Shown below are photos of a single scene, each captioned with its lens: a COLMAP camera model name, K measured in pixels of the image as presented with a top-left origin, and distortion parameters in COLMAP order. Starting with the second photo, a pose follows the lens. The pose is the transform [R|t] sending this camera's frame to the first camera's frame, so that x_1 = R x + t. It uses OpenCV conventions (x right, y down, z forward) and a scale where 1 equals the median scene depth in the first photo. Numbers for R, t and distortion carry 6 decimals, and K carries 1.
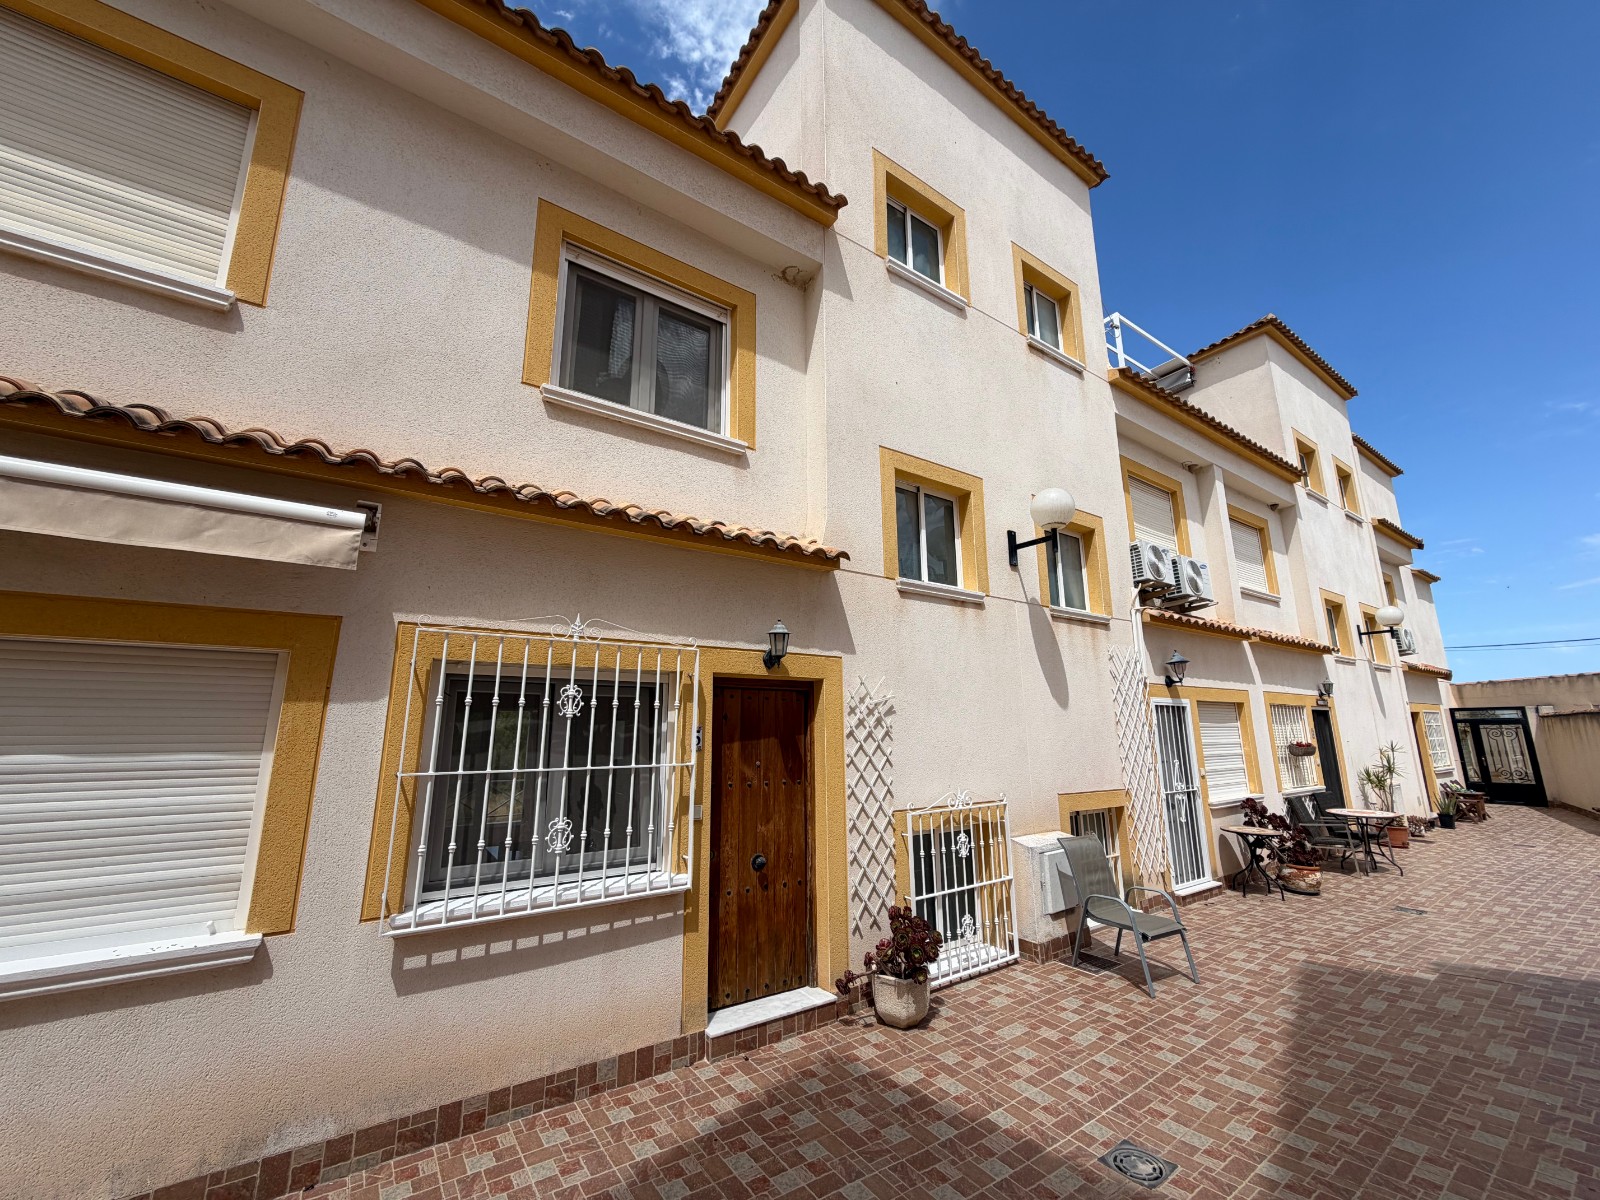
lens RADIAL K [[637.4, 0, 793.6], [0, 637.4, 599.7], [0, 0, 1]] dist [0.000990, -0.000165]
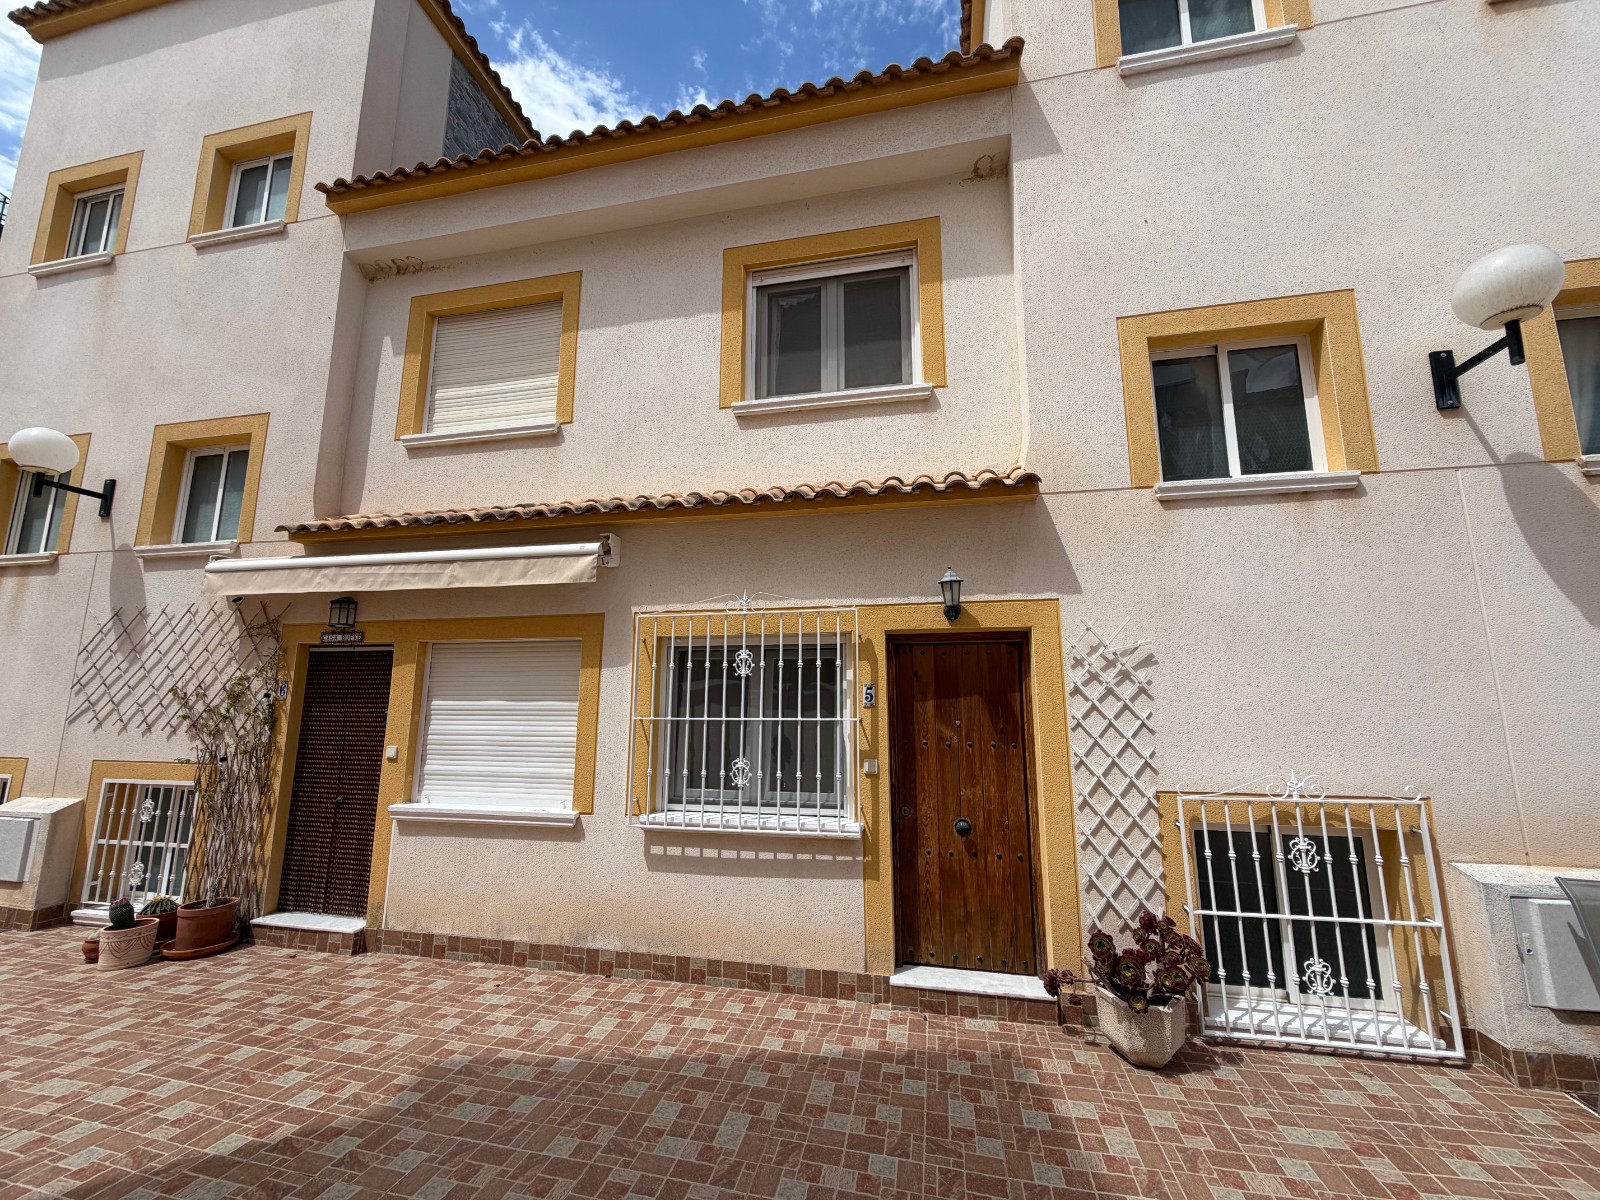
lens RADIAL K [[637.4, 0, 797.5], [0, 637.4, 599.7], [0, 0, 1]] dist [0.000990, -0.000165]
pose [[0.681178, -0.111837, -0.723525, 0.475006], [0.145662, 0.989209, -0.015768, 0.058956], [0.717481, -0.094649, 0.690118, 0.203170]]
